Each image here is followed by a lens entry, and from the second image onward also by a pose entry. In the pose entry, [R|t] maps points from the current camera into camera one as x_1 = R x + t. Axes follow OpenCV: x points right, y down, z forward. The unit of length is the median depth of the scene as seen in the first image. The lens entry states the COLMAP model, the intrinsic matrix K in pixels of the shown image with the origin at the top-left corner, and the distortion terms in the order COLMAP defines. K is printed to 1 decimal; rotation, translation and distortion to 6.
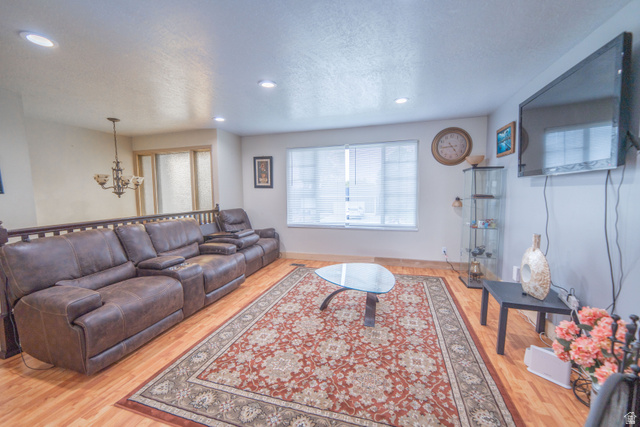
lens RADIAL K [[253.8, 0, 320.4], [0, 253.8, 213.3], [0, 0, 1]] dist [-0.013387, 0.000778]
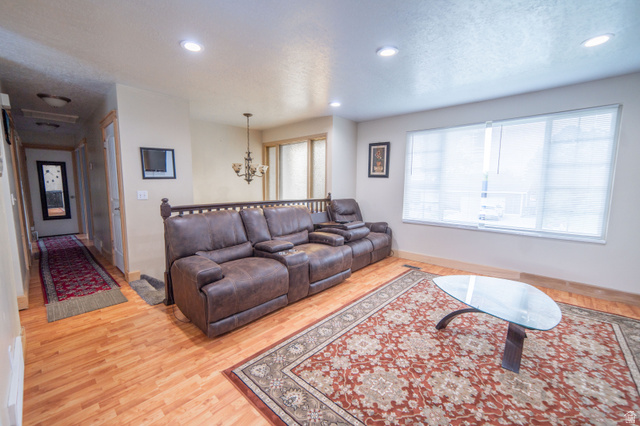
lens RADIAL K [[266.5, 0, 316.8], [0, 266.5, 212.9], [0, 0, 1]] dist [-0.013301, 0.002246]
pose [[0.900603, 0.066724, -0.429491, -0.004913], [-0.056012, 0.997724, 0.037550, 0.006772], [0.431019, -0.009761, 0.902290, 0.080915]]
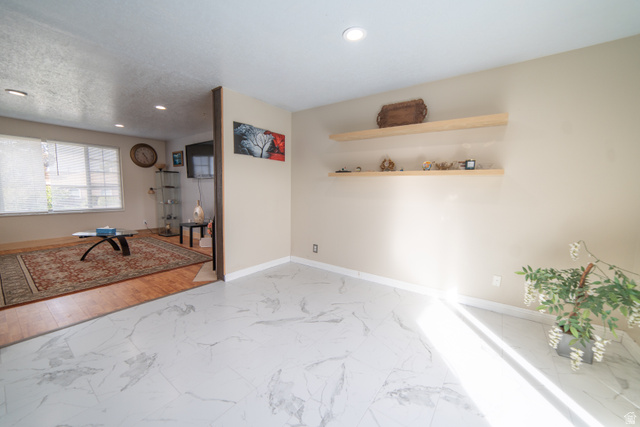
lens RADIAL K [[245.2, 0, 319.5], [0, 245.2, 210.8], [0, 0, 1]] dist [0.001117, 0.000386]
pose [[0.337615, -0.068205, 0.938810, -0.779835], [0.062453, 0.996797, 0.049958, 0.098446], [-0.939210, 0.041765, 0.340793, -0.734773]]
